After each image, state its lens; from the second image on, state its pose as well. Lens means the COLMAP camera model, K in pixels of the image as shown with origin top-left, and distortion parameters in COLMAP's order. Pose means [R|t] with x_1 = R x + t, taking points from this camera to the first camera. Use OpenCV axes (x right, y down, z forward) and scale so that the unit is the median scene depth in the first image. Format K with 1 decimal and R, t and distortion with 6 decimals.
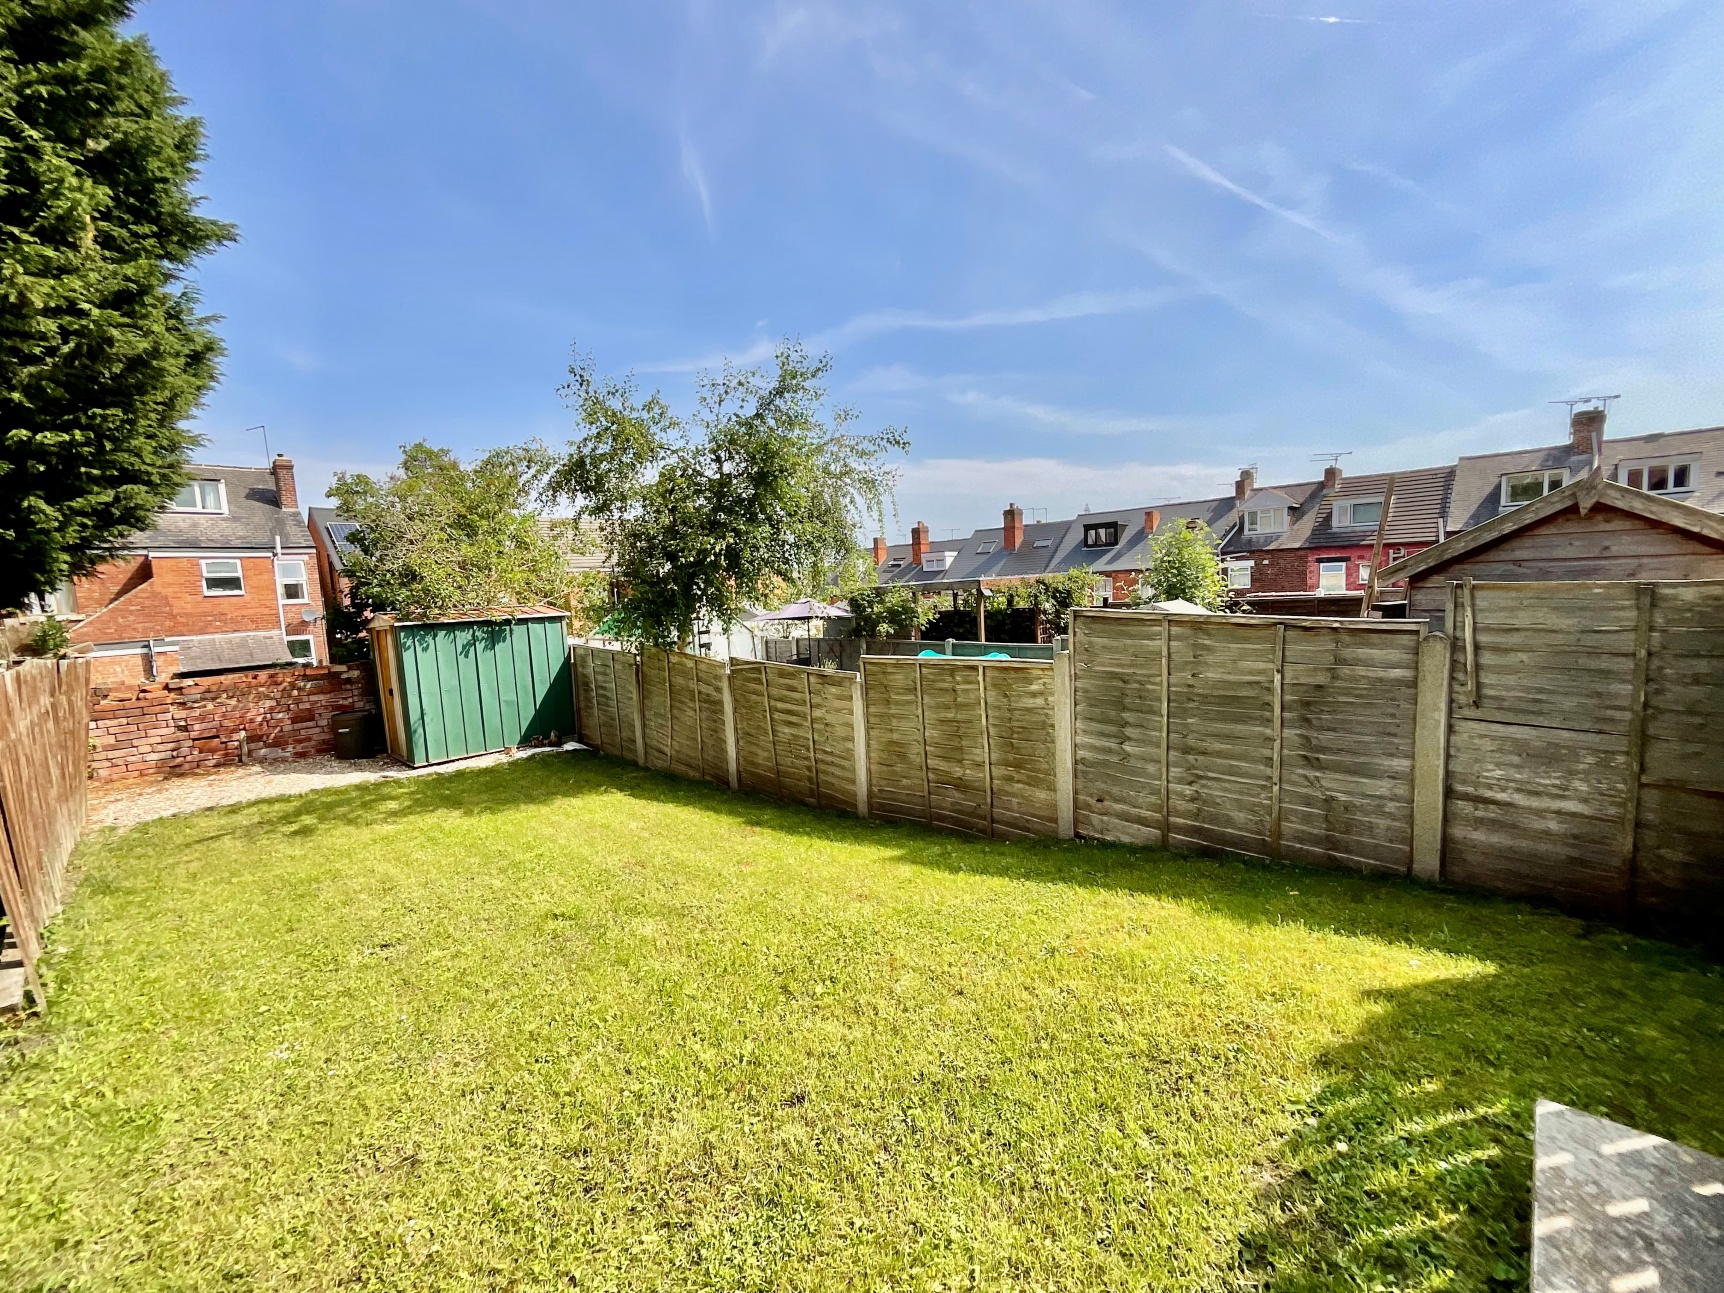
lens RADIAL K [[704.1, 0, 860.5], [0, 704.1, 675.4], [0, 0, 1]] dist [-0.000043, 0.000066]
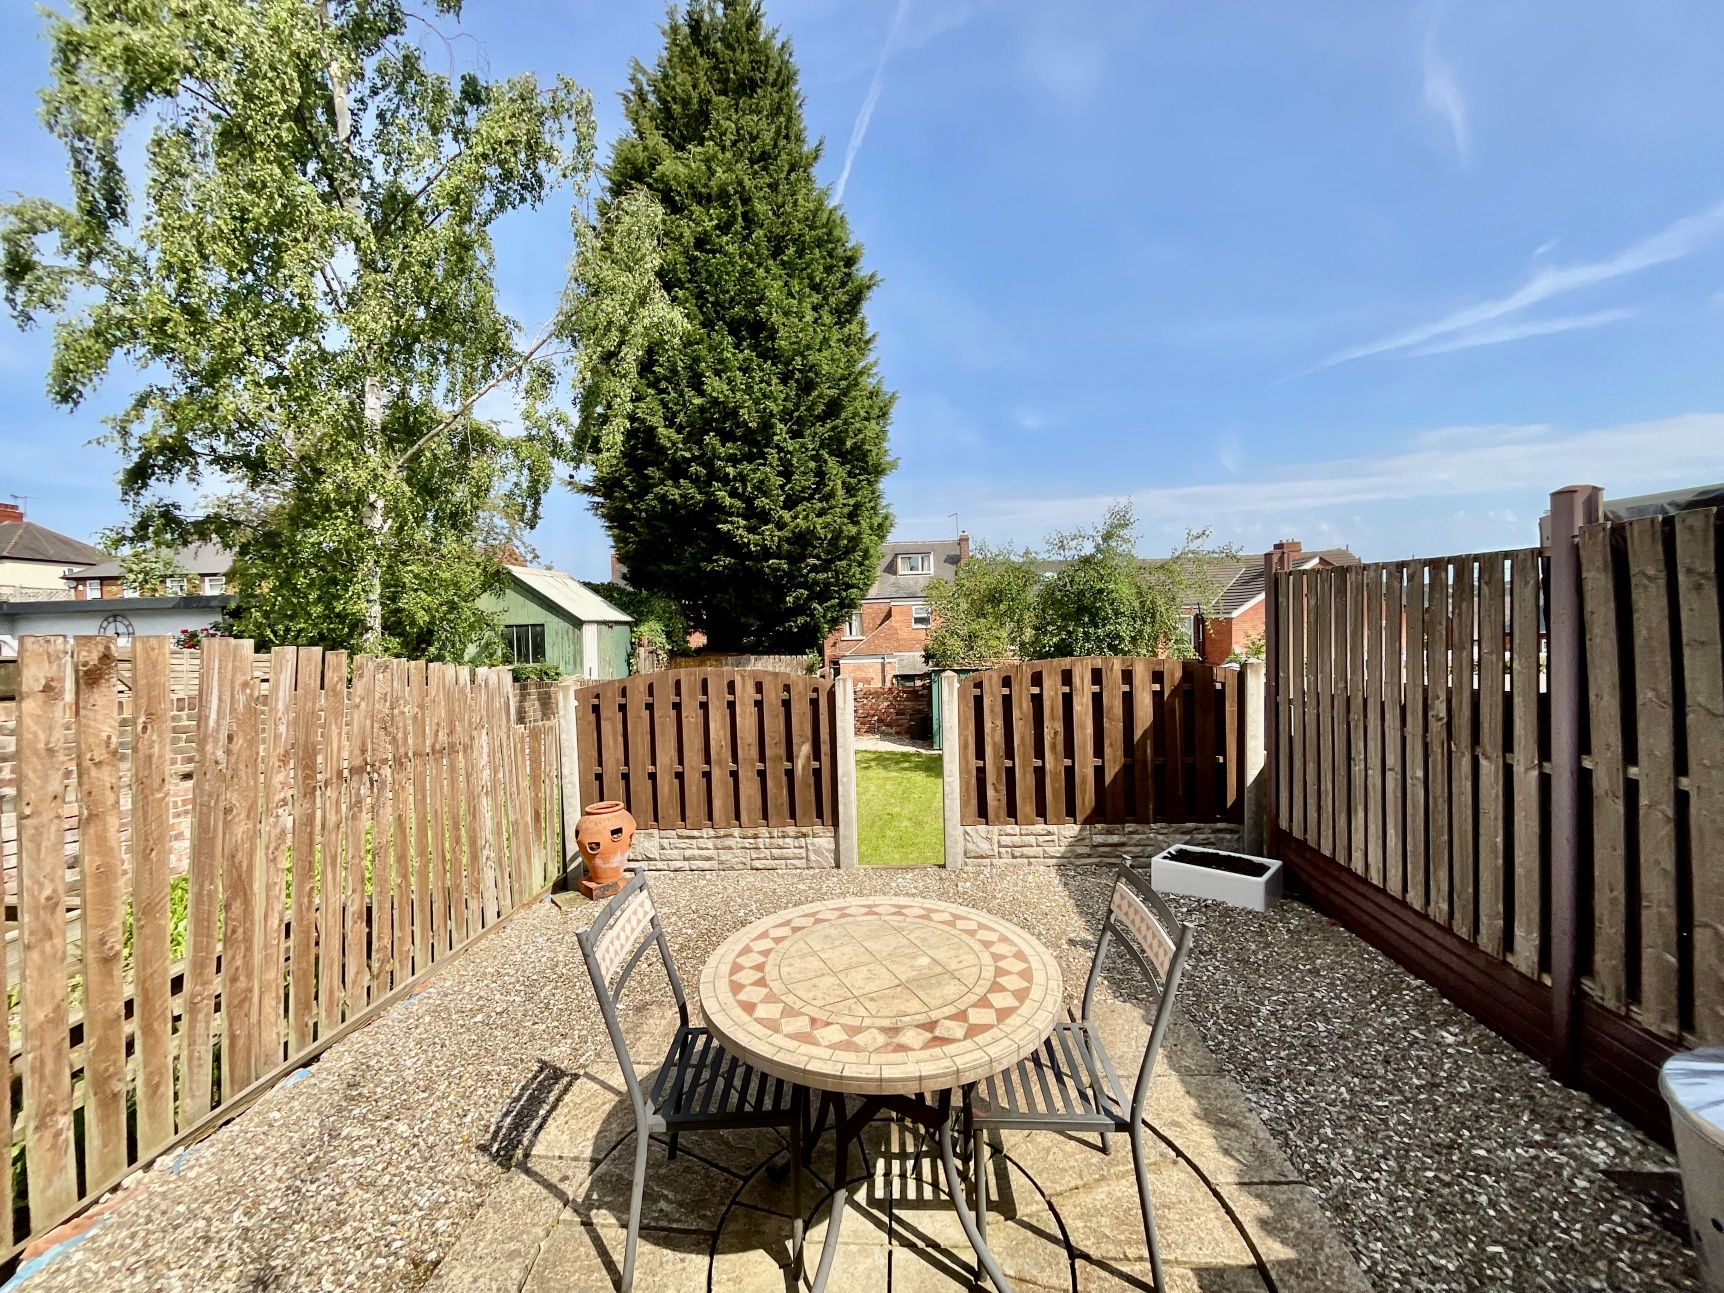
lens RADIAL K [[709.7, 0, 853.3], [0, 709.7, 644.7], [0, 0, 1]] dist [-0.001031, -0.000007]
pose [[0.625171, 0.050978, -0.778822, 0.617726], [-0.104646, 0.994330, -0.018917, -0.075520], [0.773441, 0.093327, 0.626960, -0.296172]]
